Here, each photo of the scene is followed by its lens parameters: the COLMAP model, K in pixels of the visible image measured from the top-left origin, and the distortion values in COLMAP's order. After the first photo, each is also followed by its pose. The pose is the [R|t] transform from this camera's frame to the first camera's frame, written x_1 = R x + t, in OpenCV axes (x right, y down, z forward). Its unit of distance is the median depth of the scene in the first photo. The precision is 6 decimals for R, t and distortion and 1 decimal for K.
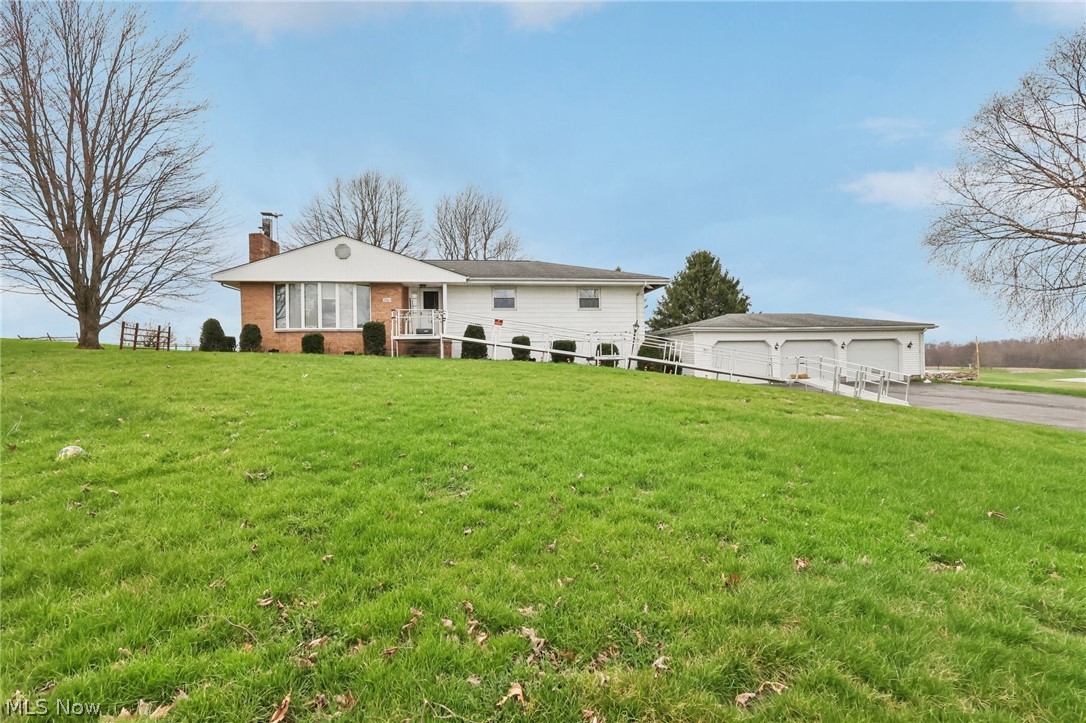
lens RADIAL K [[499.7, 0, 545.7], [0, 499.7, 358.6], [0, 0, 1]] dist [0.023369, 0.000300]
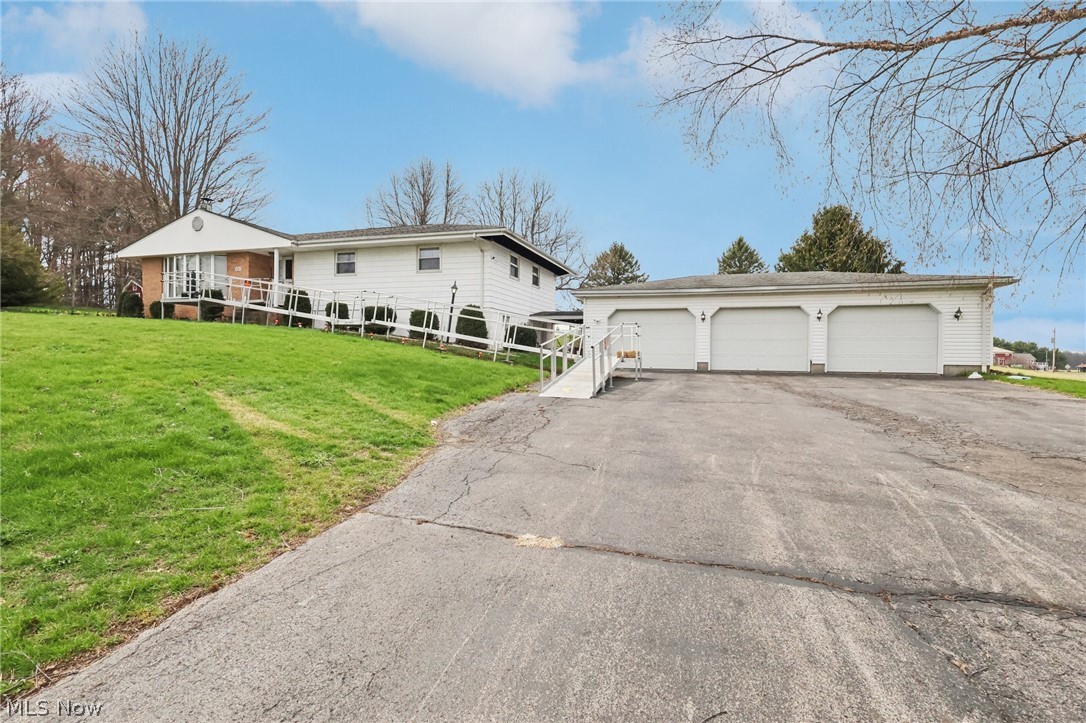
lens RADIAL K [[499.7, 0, 543.0], [0, 499.7, 358.3], [0, 0, 1]] dist [0.023369, 0.000300]
pose [[0.905752, 0.029476, -0.422782, 0.651529], [-0.022315, 0.999512, 0.021880, 0.027522], [0.423220, -0.010384, 0.905967, 0.315641]]
